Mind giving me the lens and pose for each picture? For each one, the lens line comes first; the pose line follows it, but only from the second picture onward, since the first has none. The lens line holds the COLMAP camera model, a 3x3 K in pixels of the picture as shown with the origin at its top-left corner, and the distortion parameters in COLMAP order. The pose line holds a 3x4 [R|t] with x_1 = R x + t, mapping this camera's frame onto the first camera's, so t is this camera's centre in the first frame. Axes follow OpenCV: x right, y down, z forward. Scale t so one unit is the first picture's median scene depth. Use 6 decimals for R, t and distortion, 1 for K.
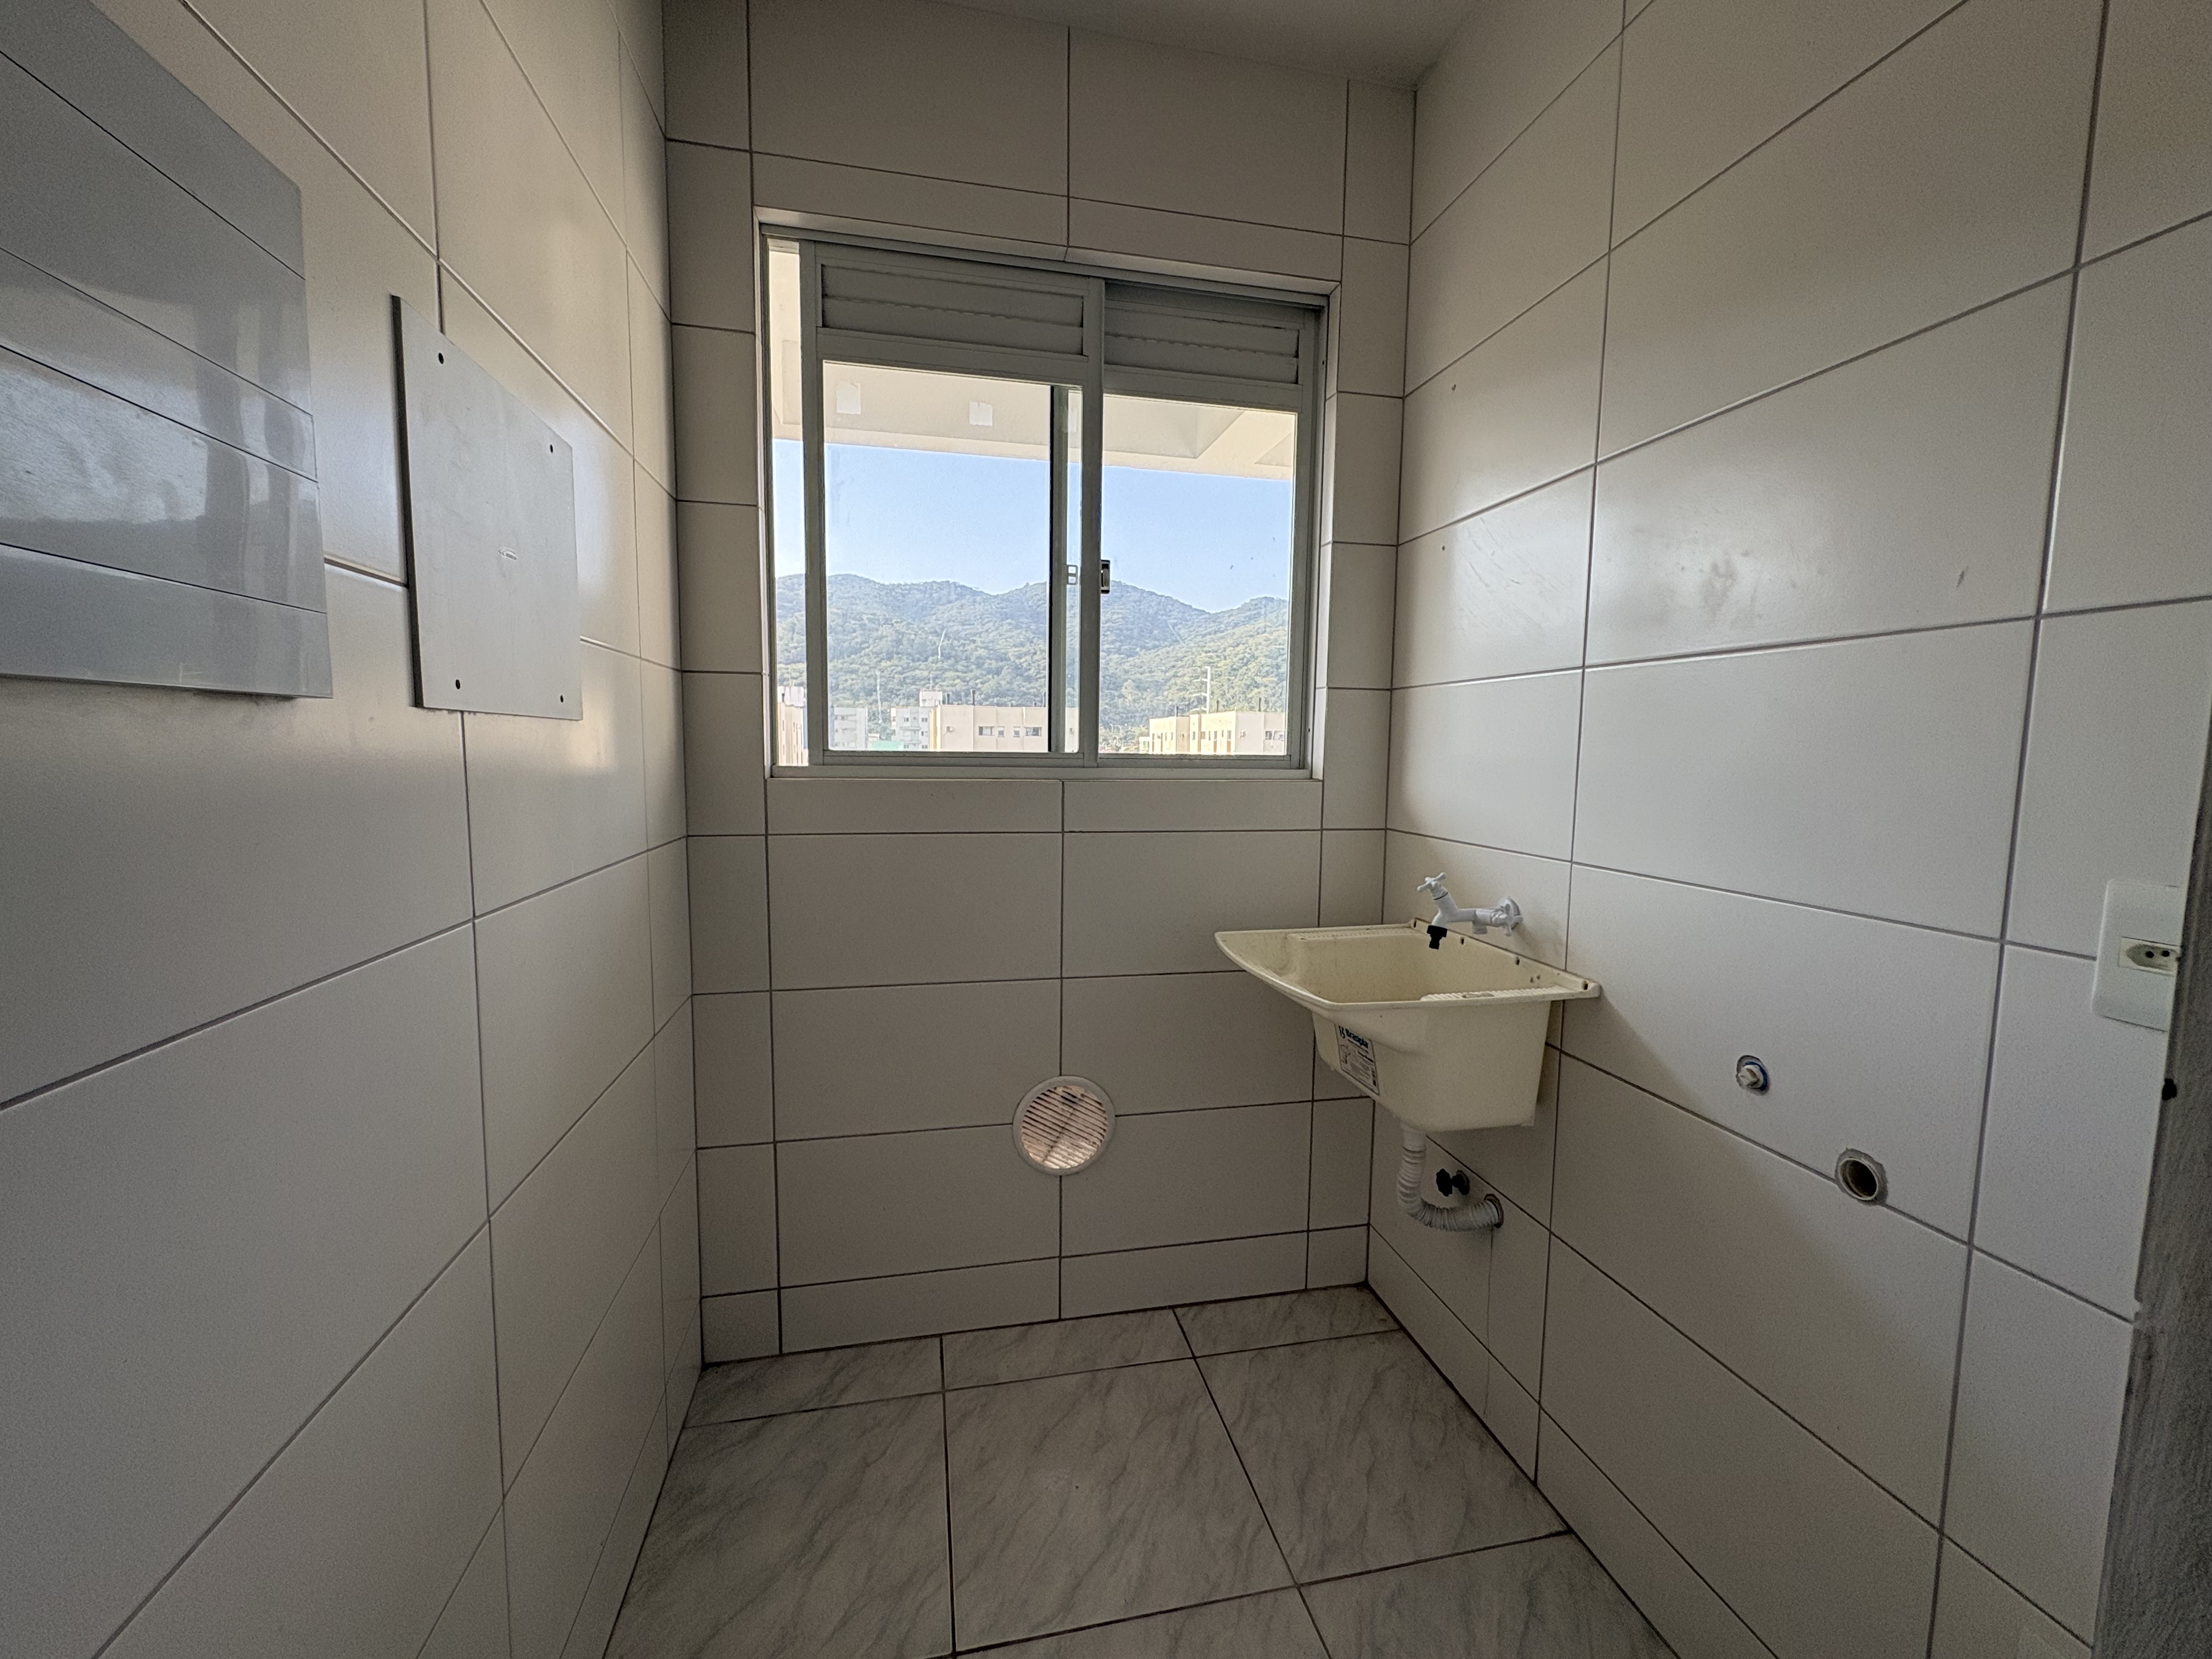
lens RADIAL K [[883.6, 0, 1106.4], [0, 883.6, 822.9], [0, 0, 1]] dist [-0.002632, 0.000613]
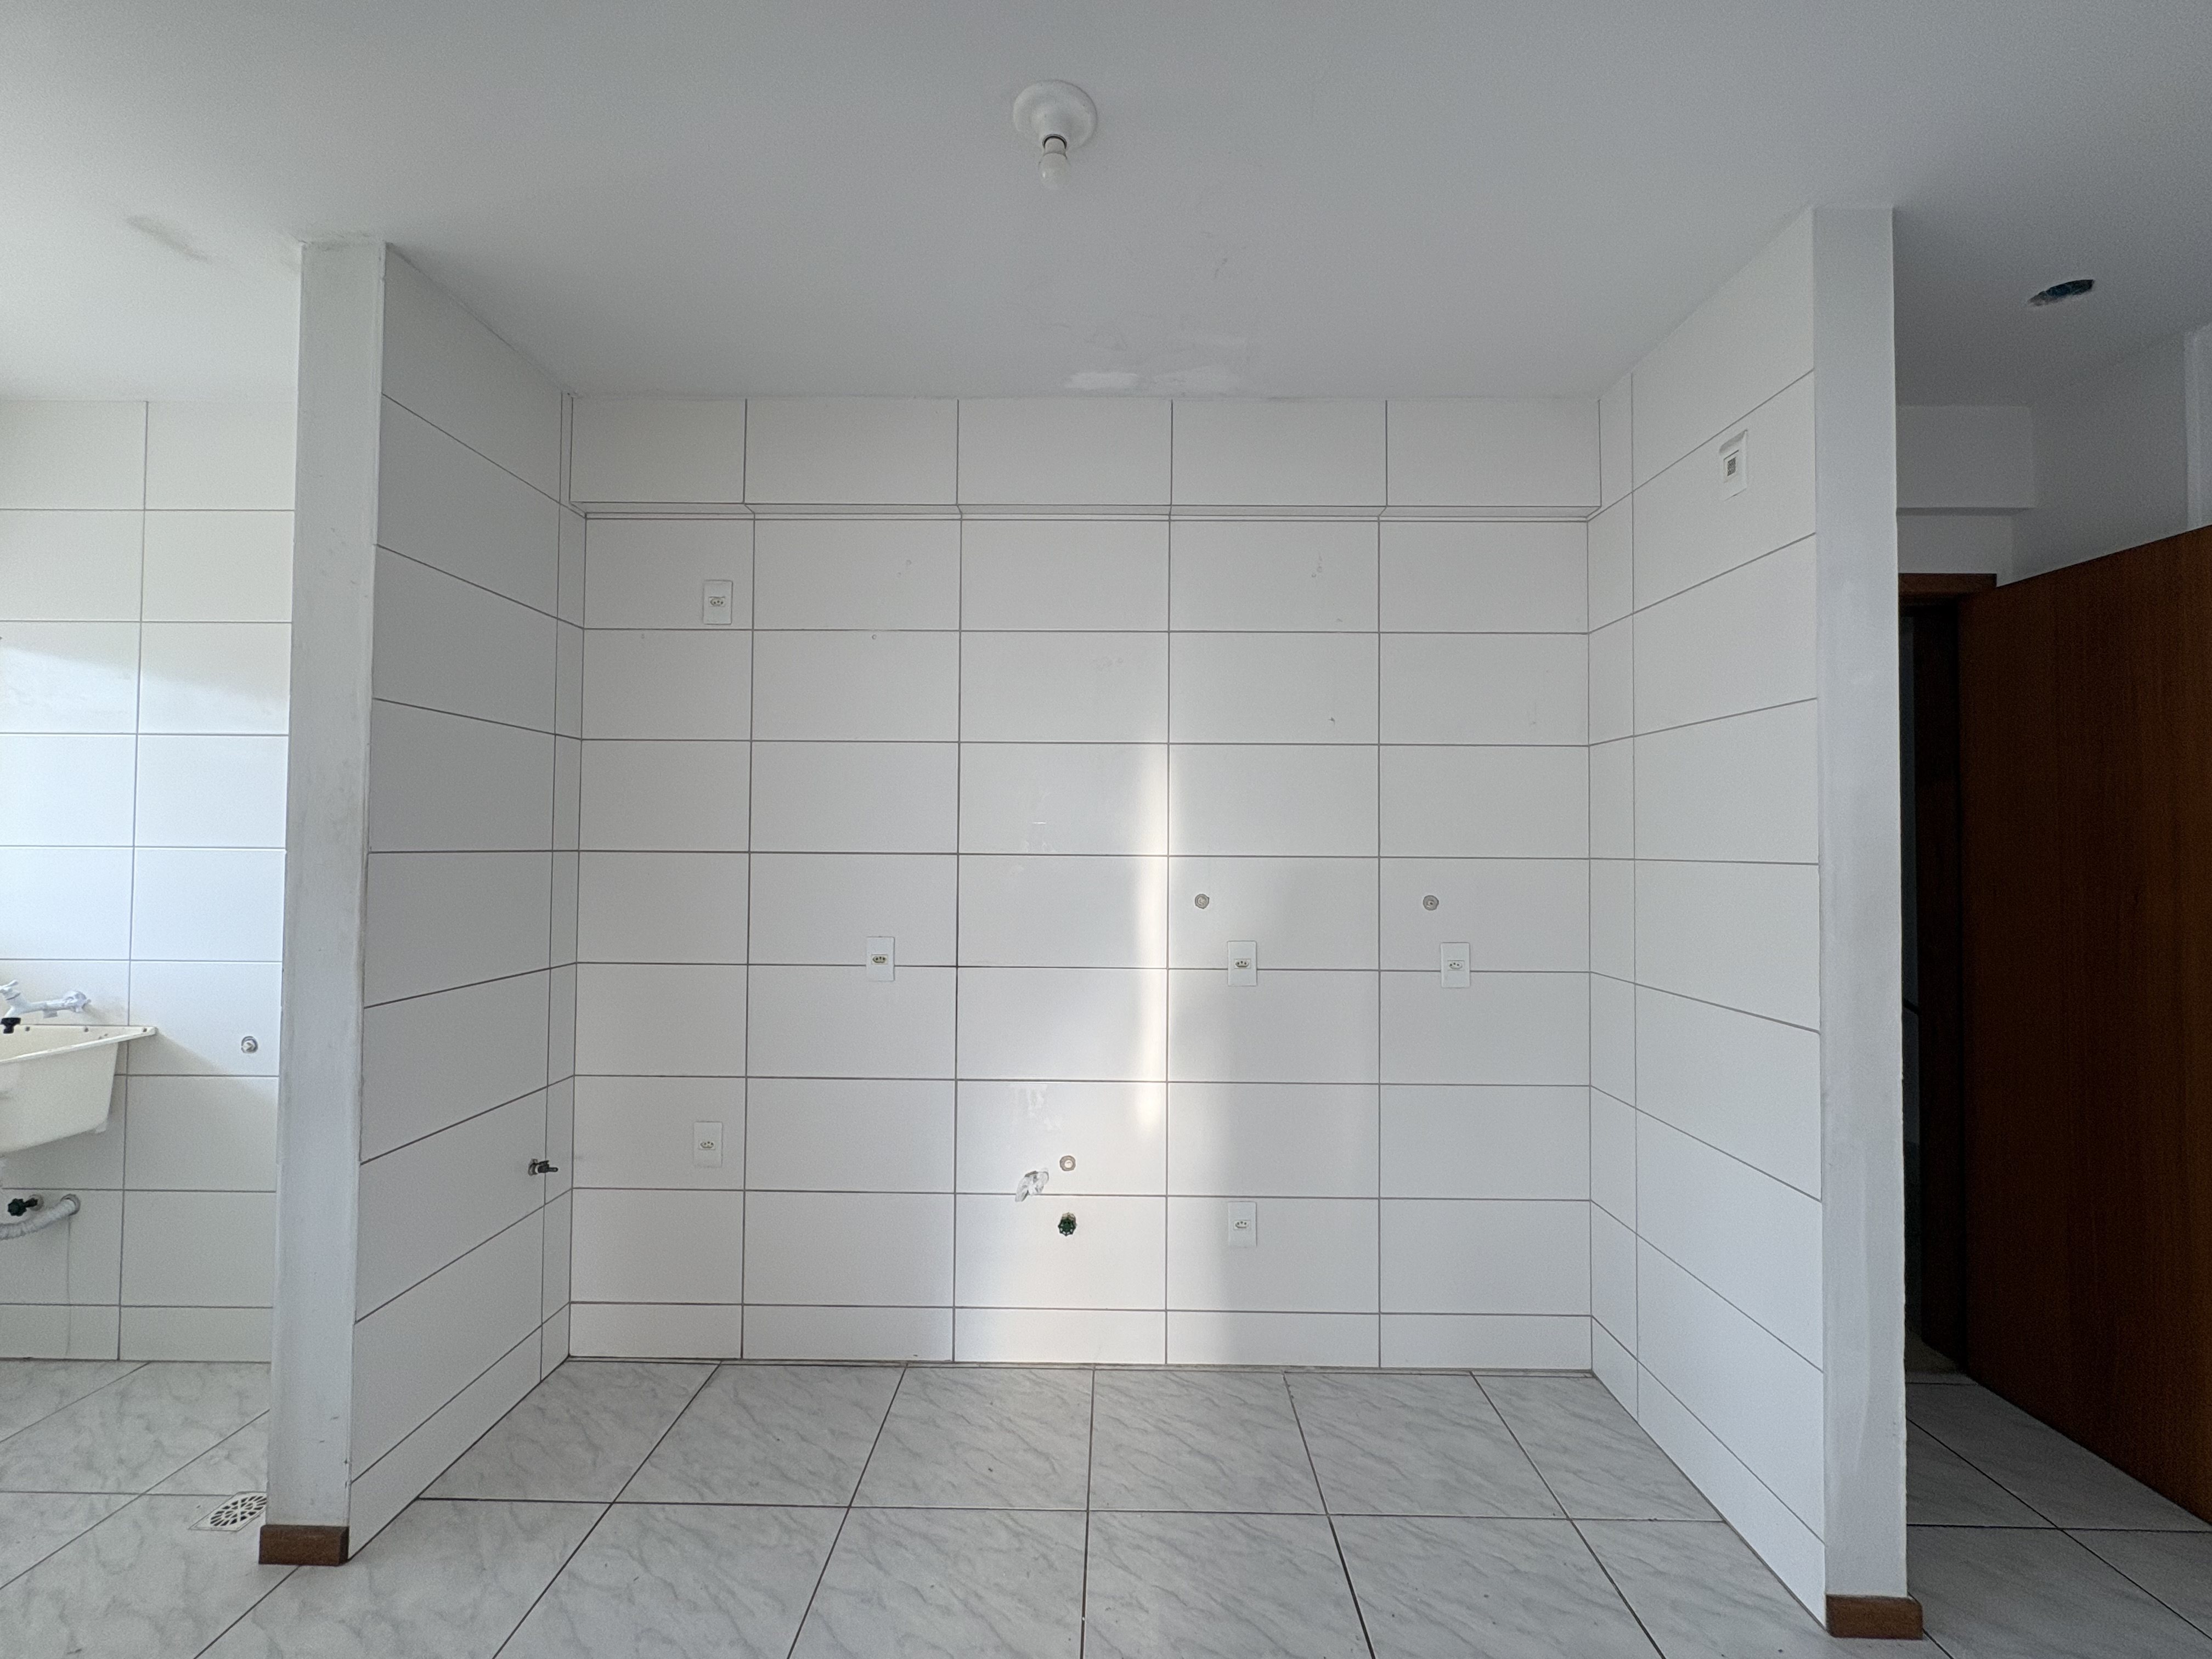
lens RADIAL K [[883.6, 0, 1109.6], [0, 883.6, 827.2], [0, 0, 1]] dist [-0.002632, 0.000613]
pose [[0.217589, 0.008191, 0.976006, -0.508265], [0.080412, 0.996415, -0.026290, -0.010003], [-0.972722, 0.084203, 0.216151, -0.862110]]
